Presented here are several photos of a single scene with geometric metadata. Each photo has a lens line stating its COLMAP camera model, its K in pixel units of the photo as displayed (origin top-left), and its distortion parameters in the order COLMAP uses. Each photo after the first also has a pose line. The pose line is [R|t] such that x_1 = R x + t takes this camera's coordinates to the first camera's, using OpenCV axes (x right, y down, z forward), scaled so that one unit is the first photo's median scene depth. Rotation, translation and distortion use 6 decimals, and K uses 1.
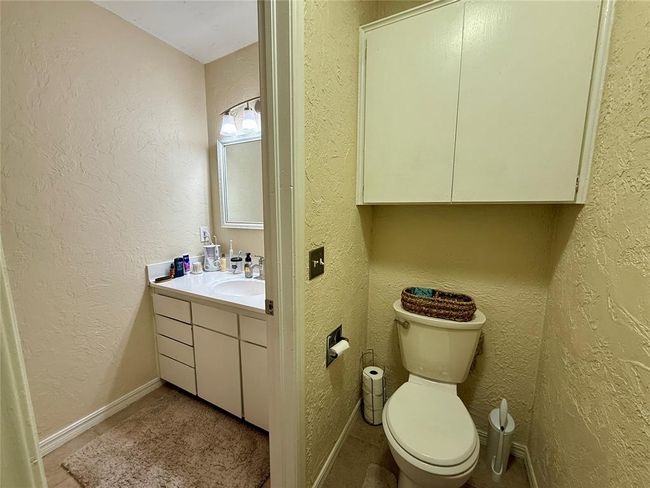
lens RADIAL K [[259.2, 0, 322.9], [0, 259.2, 244.1], [0, 0, 1]] dist [-0.001368, -0.000231]
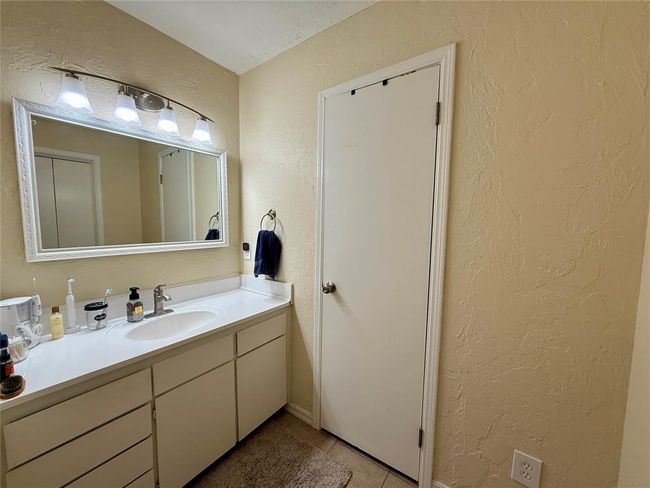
lens RADIAL K [[259.2, 0, 322.9], [0, 259.2, 244.1], [0, 0, 1]] dist [-0.001368, -0.000231]
pose [[0.130963, -0.075753, 0.988489, -0.925099], [0.130224, 0.989752, 0.058597, -0.059556], [-0.982797, 0.121051, 0.139485, 0.365965]]
